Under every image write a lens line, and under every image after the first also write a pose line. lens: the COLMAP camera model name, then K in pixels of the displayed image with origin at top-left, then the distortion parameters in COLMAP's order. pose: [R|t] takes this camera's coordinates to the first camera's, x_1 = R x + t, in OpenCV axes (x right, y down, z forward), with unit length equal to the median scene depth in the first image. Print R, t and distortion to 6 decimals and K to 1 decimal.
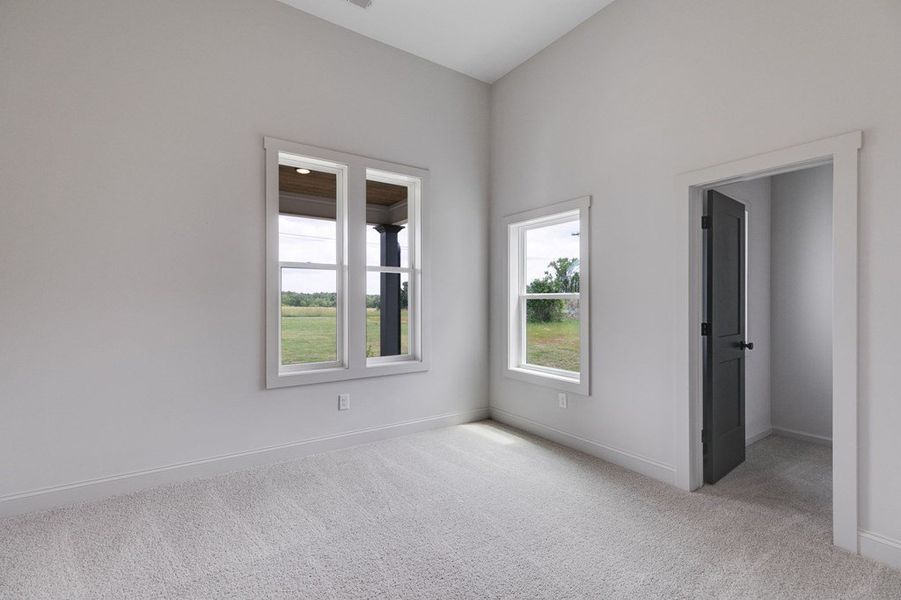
lens RADIAL K [[415.3, 0, 450.3], [0, 415.3, 301.4], [0, 0, 1]] dist [0.002559, -0.000122]
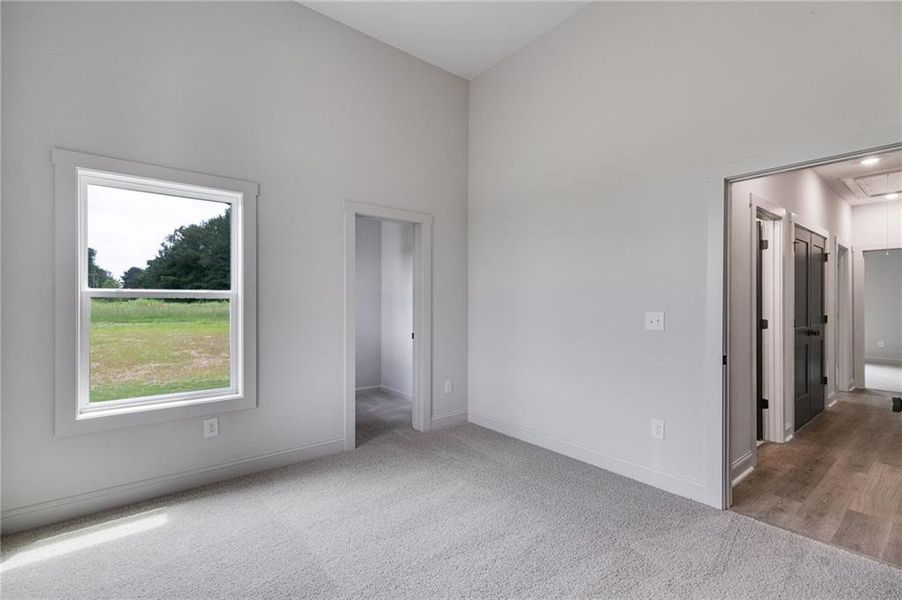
lens RADIAL K [[402.2, 0, 447.8], [0, 402.2, 299.5], [0, 0, 1]] dist [0.001723, 0.000272]
pose [[-0.077488, -0.001182, 0.996993, -0.565995], [-0.006207, 0.999980, 0.000703, -0.008644], [-0.996974, -0.006134, -0.077494, 0.656941]]
